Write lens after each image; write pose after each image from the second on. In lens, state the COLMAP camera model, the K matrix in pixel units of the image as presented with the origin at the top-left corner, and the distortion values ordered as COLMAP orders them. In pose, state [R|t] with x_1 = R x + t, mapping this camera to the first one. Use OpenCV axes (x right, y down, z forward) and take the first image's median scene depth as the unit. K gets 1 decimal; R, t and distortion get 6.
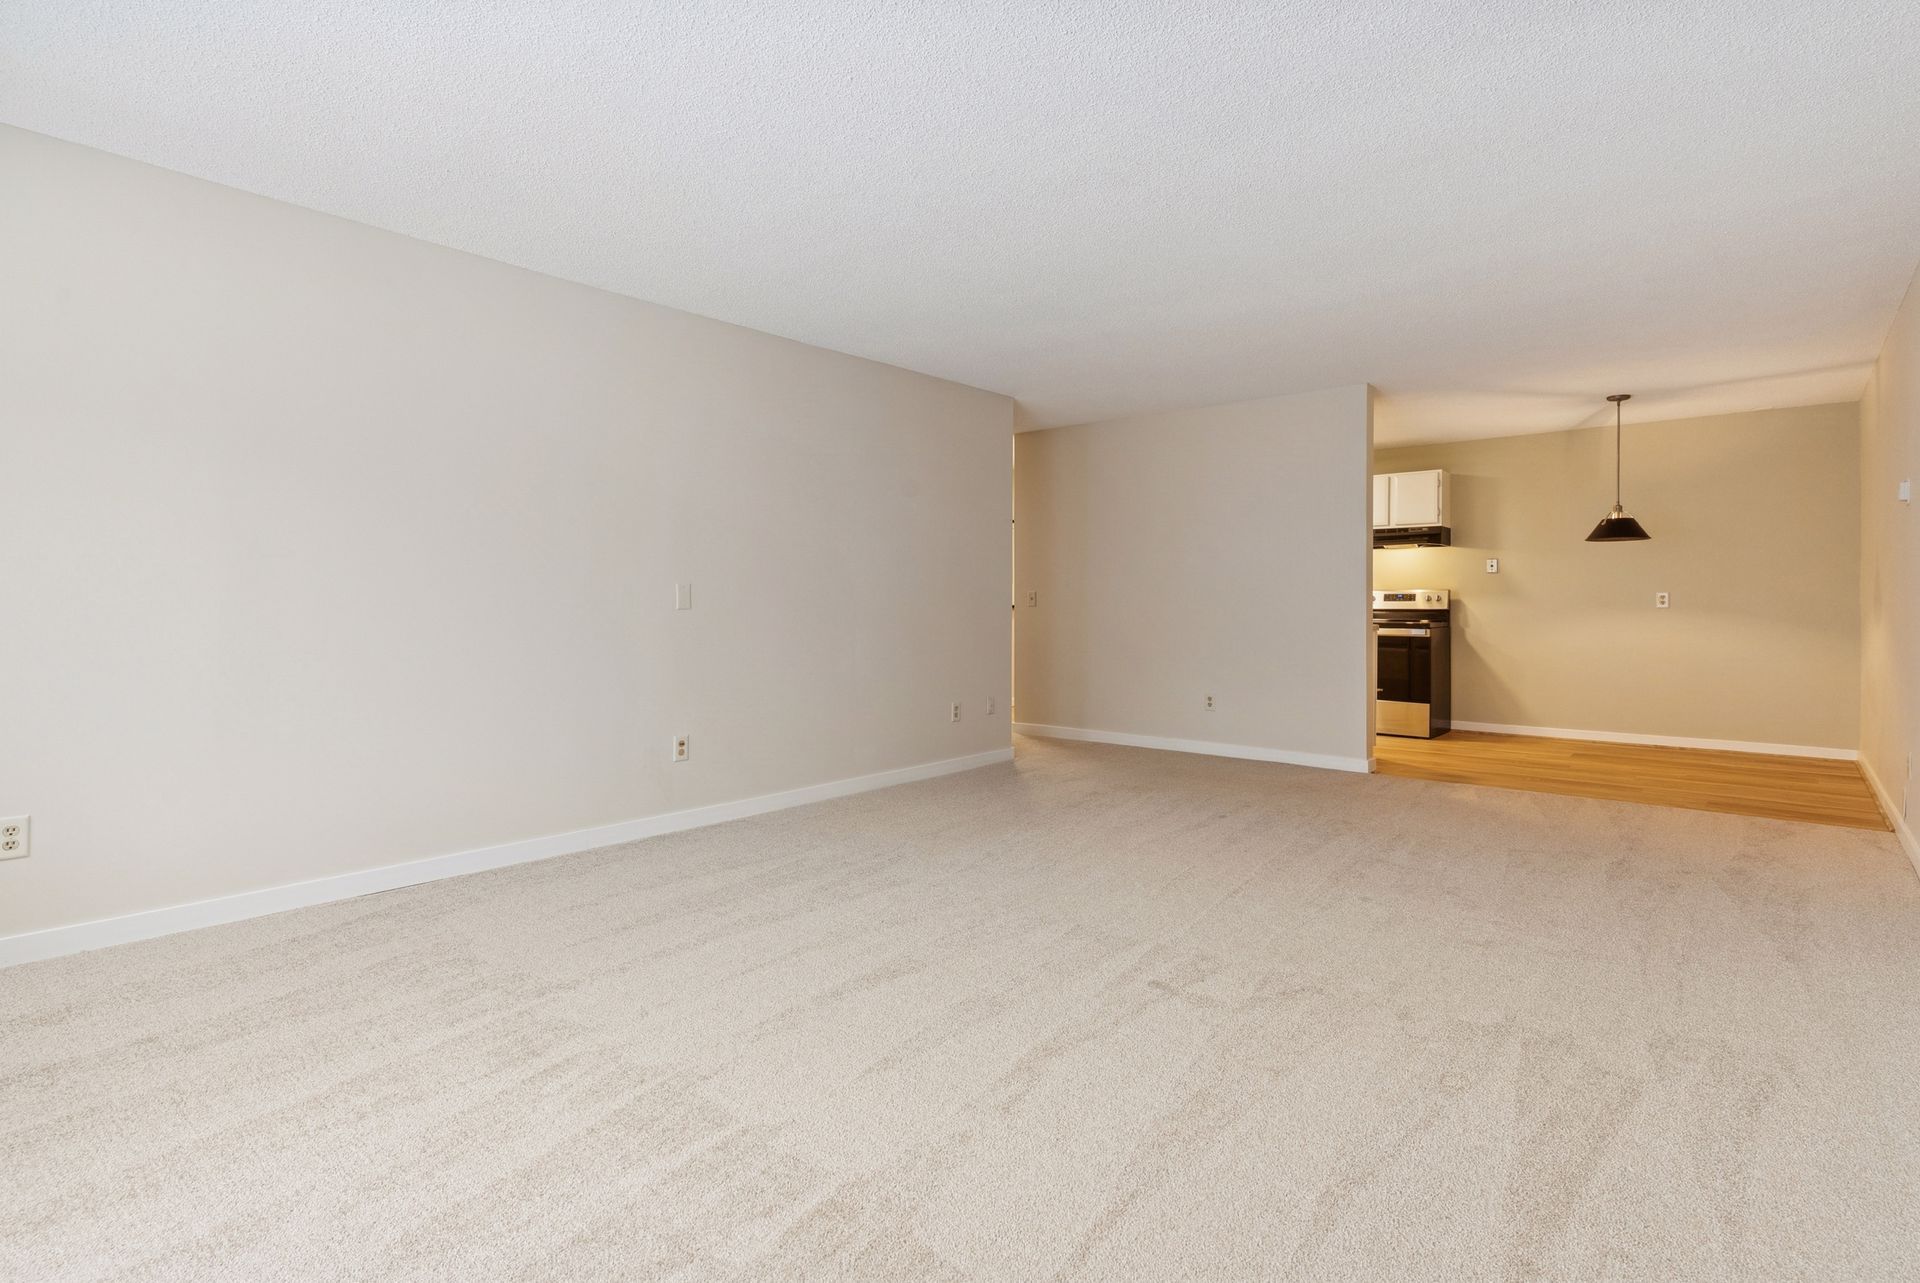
lens RADIAL K [[955.1, 0, 963.2], [0, 955.1, 607.8], [0, 0, 1]] dist [0.006451, -0.000693]
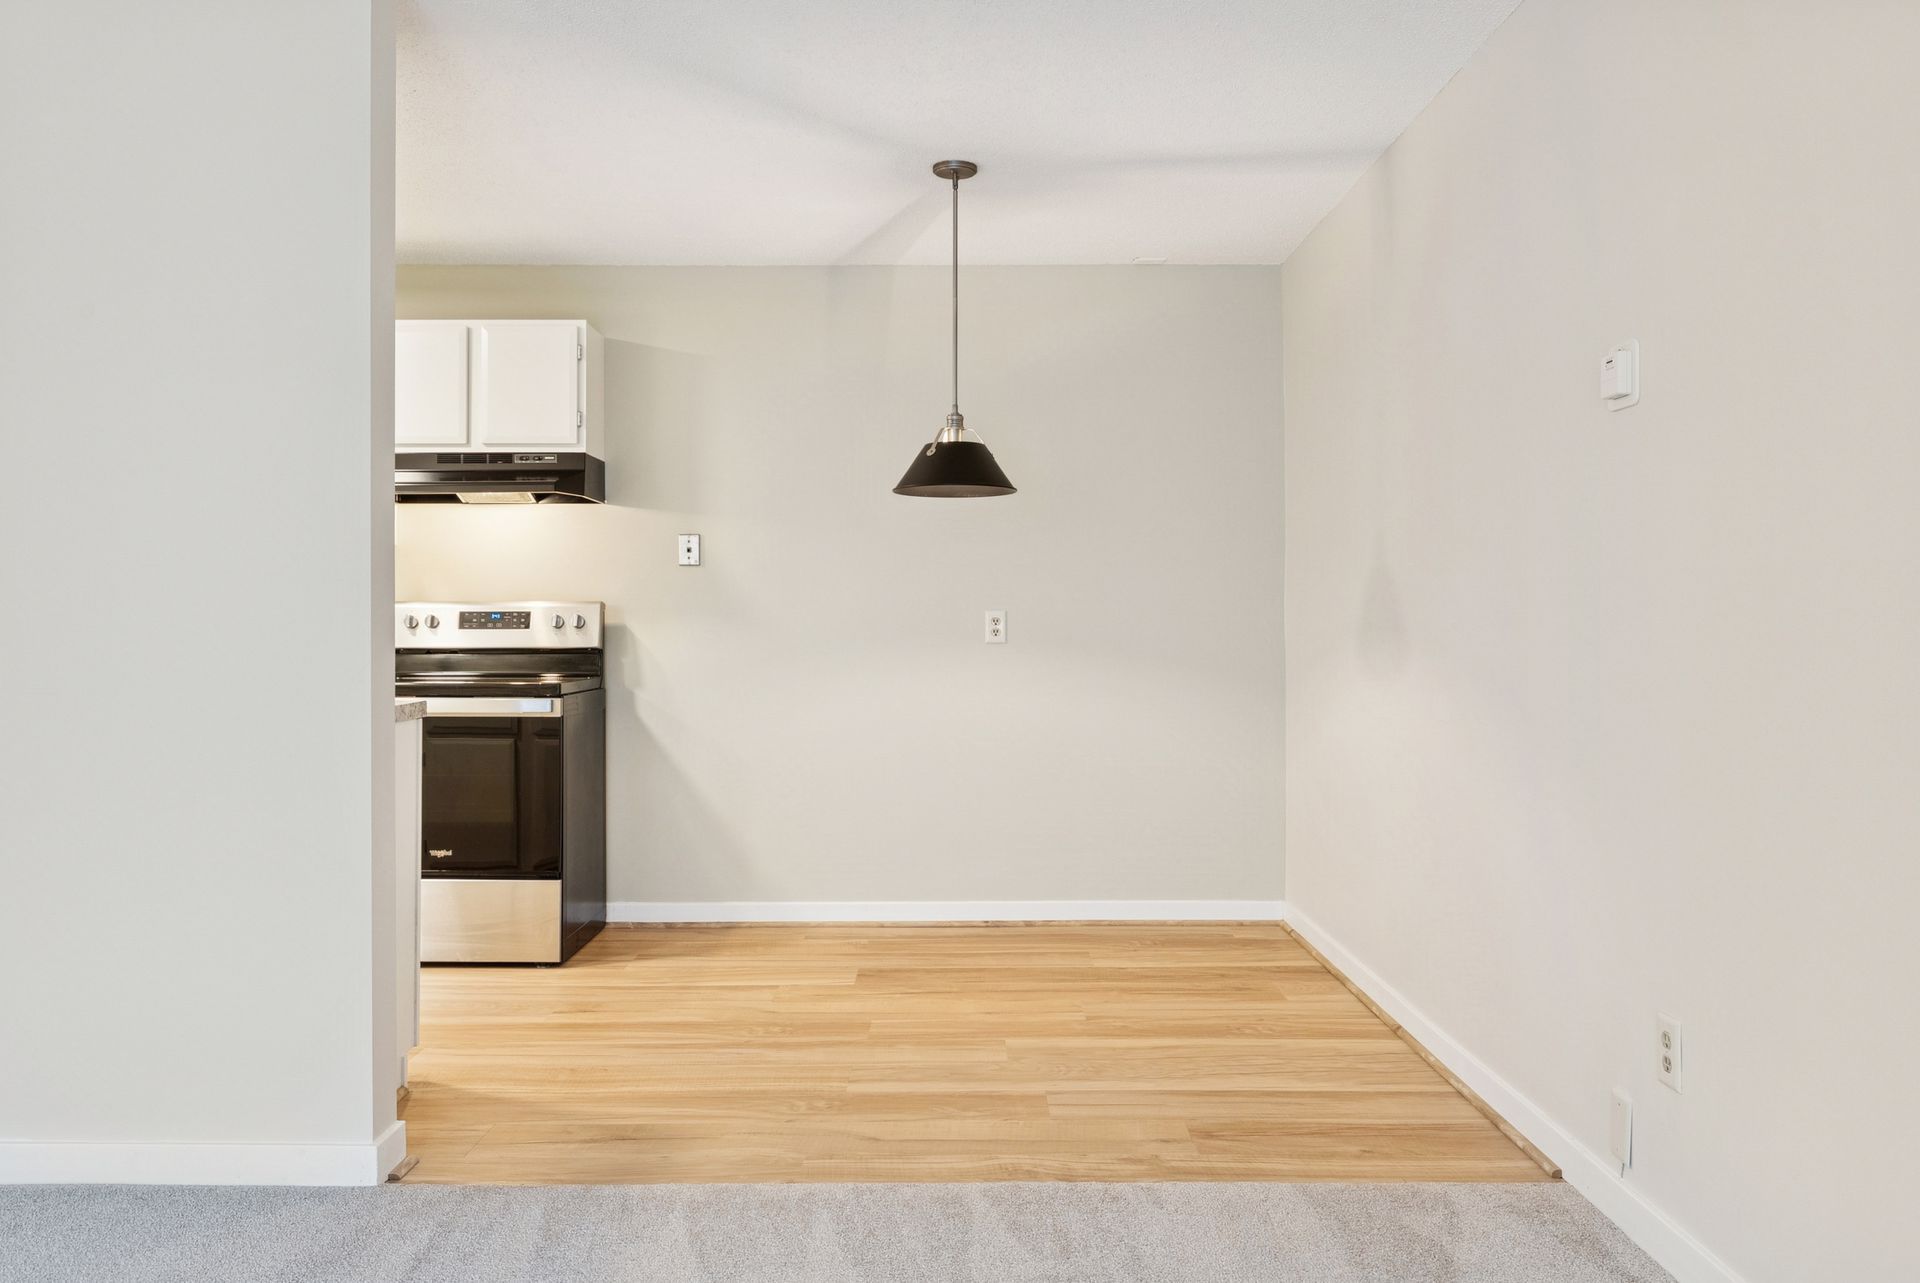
lens RADIAL K [[1533.3, 0, 949.1], [0, 1533.3, 622.1], [0, 0, 1]] dist [0.005286, 0.001118]
pose [[0.765756, -0.001416, 0.643130, 0.186071], [0.004192, 0.999987, -0.002790, -0.007682], [-0.643118, 0.004833, 0.765752, 0.376540]]
